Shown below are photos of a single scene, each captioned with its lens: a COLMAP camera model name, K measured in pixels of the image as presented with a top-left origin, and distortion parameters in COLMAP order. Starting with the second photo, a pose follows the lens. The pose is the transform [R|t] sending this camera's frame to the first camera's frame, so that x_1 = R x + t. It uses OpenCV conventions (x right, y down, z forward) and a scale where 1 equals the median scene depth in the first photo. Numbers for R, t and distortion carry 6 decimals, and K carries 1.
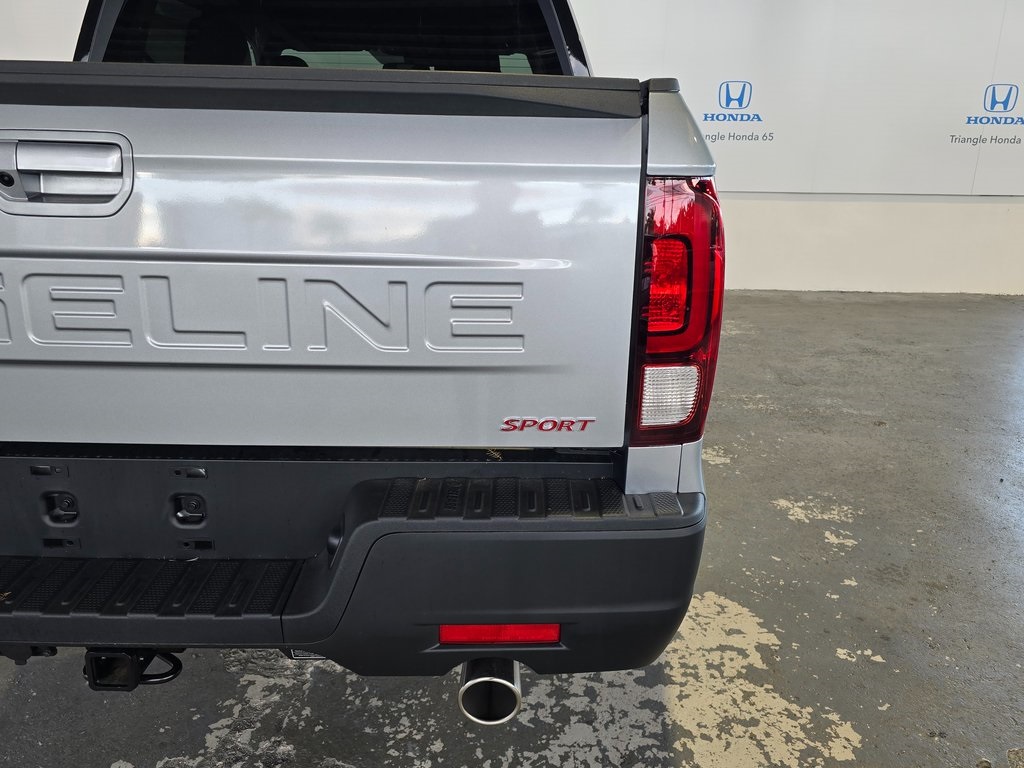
lens RADIAL K [[800.9, 0, 510.4], [0, 800.9, 388.0], [0, 0, 1]] dist [0.055345, -0.051190]
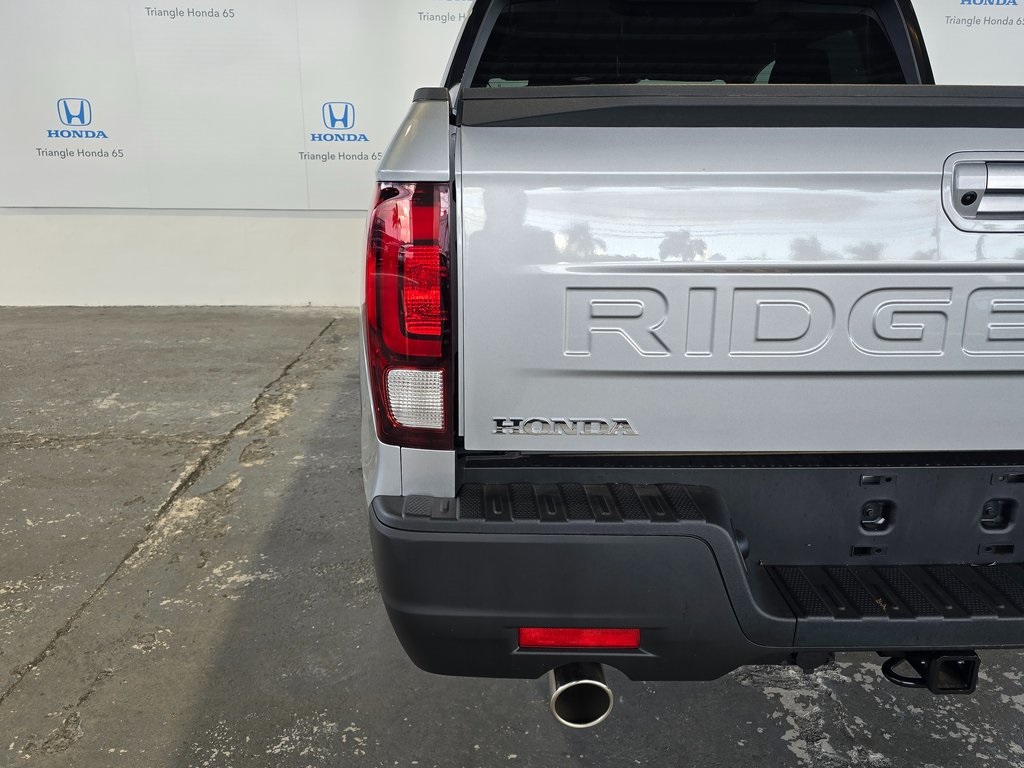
lens RADIAL K [[799.6, 0, 512.0], [0, 799.6, 384.0], [0, 0, 1]] dist [0.058259, -0.055793]
pose [[0.998250, -0.026385, 0.052922, -0.723834], [0.028146, 0.999065, -0.032809, 0.000345], [-0.052006, 0.034241, 0.998060, -0.003310]]
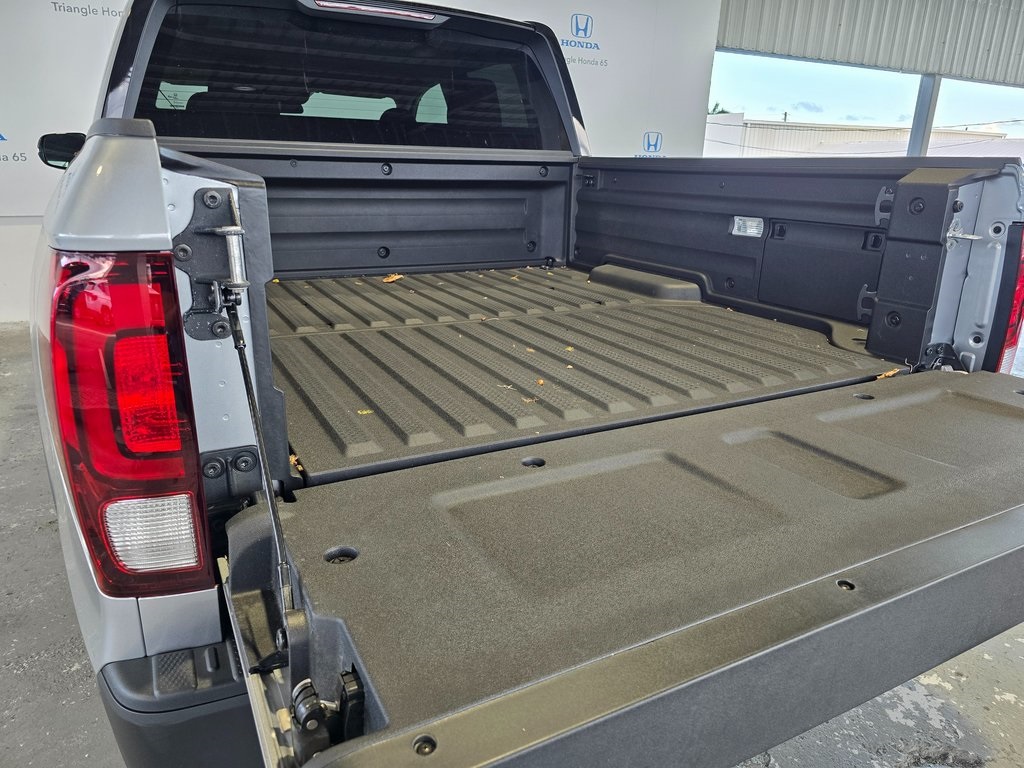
lens RADIAL K [[683.6, 0, 510.3], [0, 683.6, 390.2], [0, 0, 1]] dist [0.043663, -0.043083]
pose [[0.880629, -0.144724, 0.451163, -0.751606], [0.135375, 0.989369, 0.053130, -0.088082], [-0.454056, 0.014288, 0.890859, 0.168706]]
